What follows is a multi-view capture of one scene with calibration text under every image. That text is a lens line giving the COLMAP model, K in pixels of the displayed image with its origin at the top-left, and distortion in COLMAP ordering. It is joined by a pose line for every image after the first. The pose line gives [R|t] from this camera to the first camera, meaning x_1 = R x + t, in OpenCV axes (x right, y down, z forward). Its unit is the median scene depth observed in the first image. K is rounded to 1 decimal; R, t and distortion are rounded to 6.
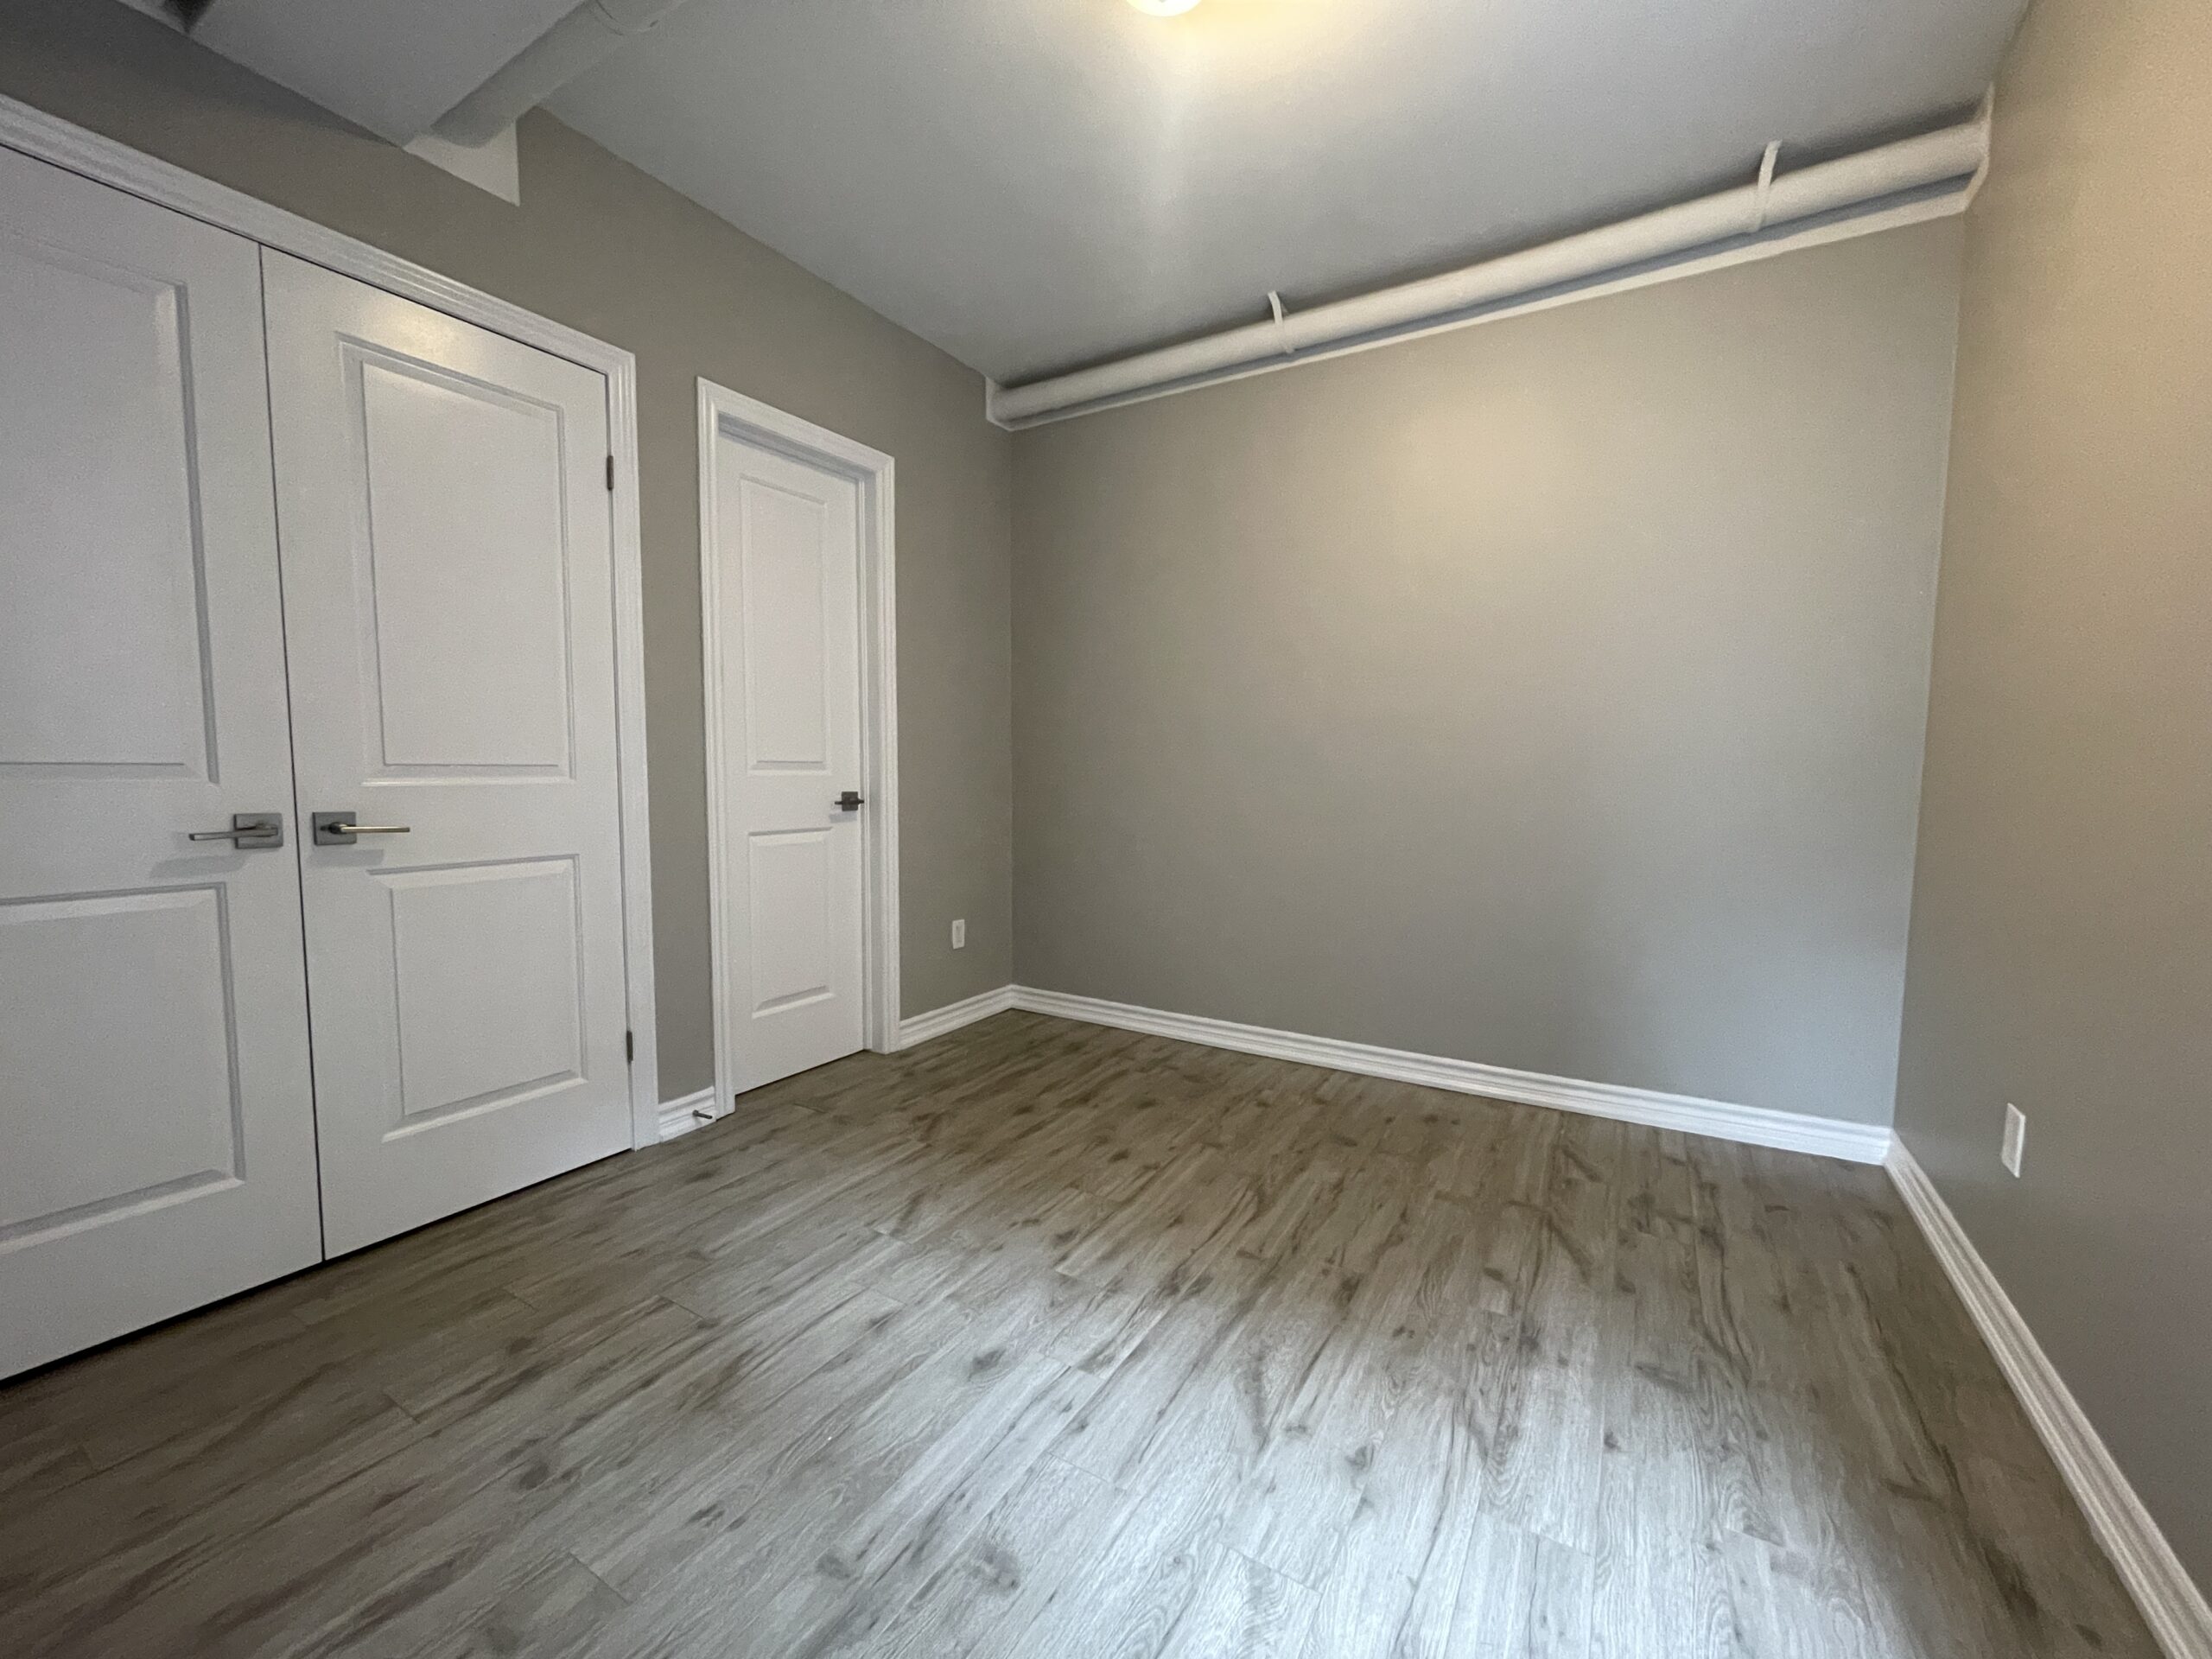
lens RADIAL K [[894.0, 0, 1096.2], [0, 894.0, 823.8], [0, 0, 1]] dist [-0.001522, -0.000388]
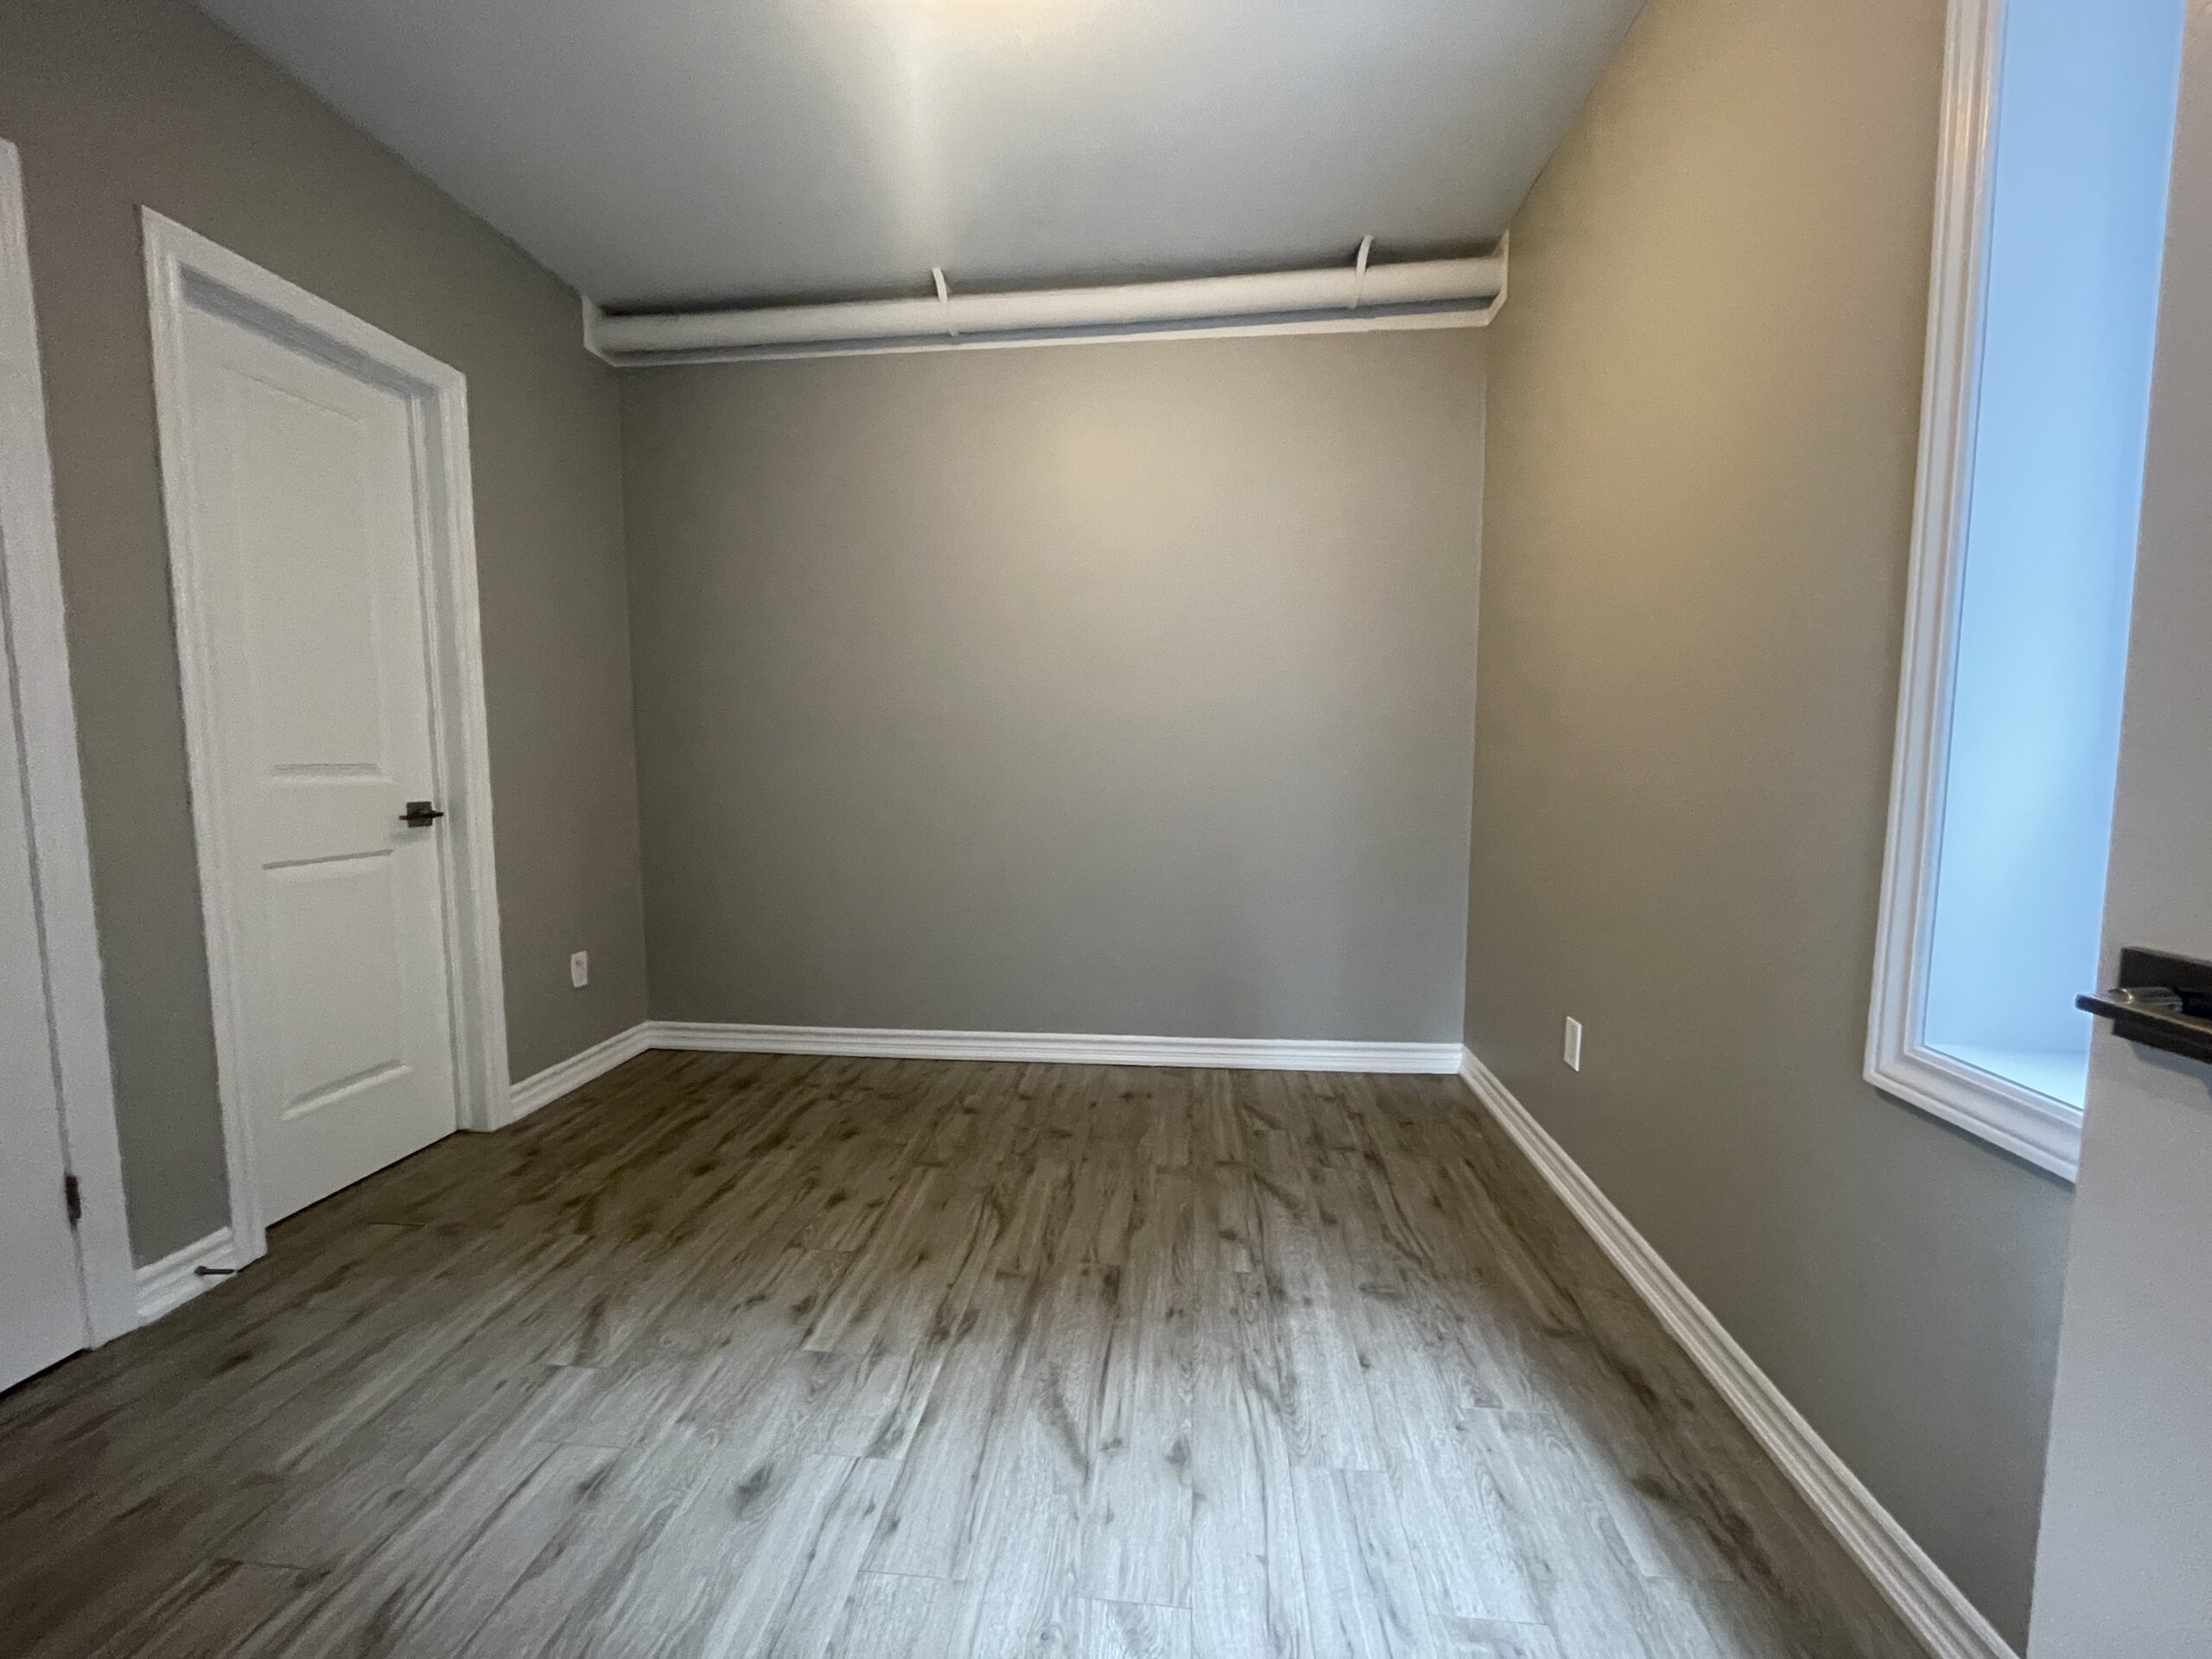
lens RADIAL K [[894.0, 0, 1094.4], [0, 894.0, 825.5], [0, 0, 1]] dist [-0.001522, -0.000388]
pose [[0.901199, -0.042092, 0.431357, -0.120062], [0.036637, 0.999109, 0.020952, -0.015149], [-0.431855, -0.003078, 0.901938, 0.079394]]
